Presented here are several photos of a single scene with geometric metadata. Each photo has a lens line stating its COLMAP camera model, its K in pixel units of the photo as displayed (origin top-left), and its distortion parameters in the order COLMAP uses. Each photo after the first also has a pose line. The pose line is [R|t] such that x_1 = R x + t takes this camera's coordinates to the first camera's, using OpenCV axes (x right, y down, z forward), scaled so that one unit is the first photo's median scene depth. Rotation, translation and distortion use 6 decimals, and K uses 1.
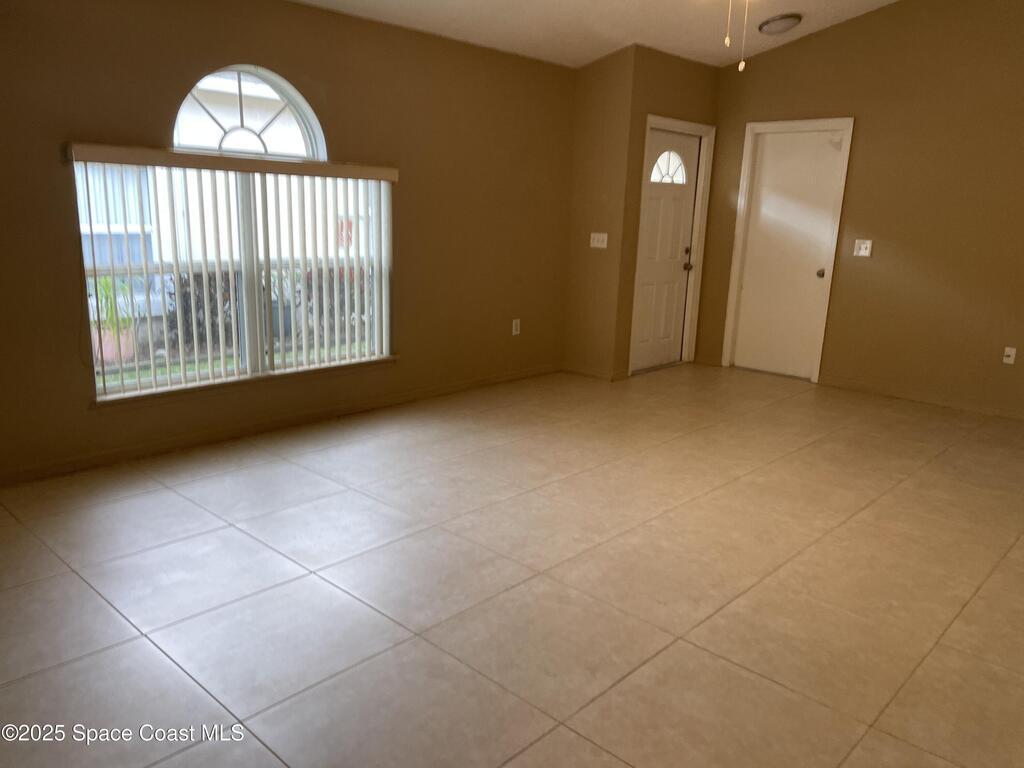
lens RADIAL K [[766.4, 0, 512.0], [0, 766.4, 384.0], [0, 0, 1]] dist [0.075436, -0.090865]
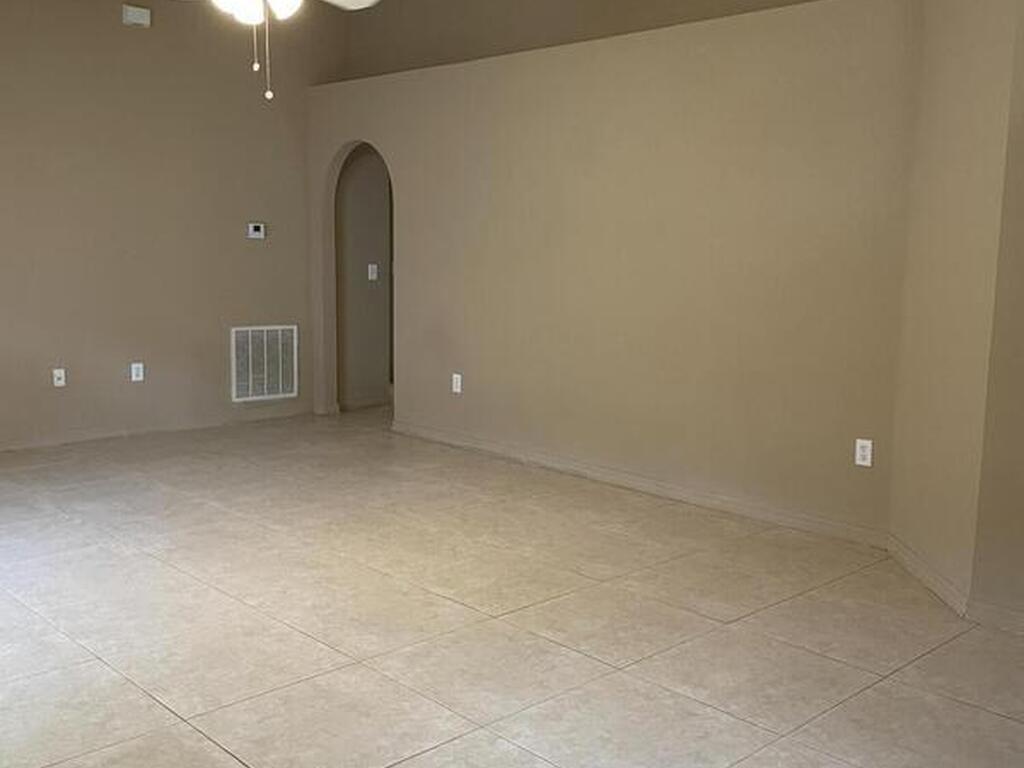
lens RADIAL K [[1045.2, 0, 512.0], [0, 1045.2, 384.0], [0, 0, 1]] dist [0.003221, 0.001486]
pose [[0.061040, -0.176255, 0.982450, -0.949669], [0.223044, 0.961805, 0.158693, -0.181940], [-0.972895, 0.209443, 0.098021, 0.593594]]
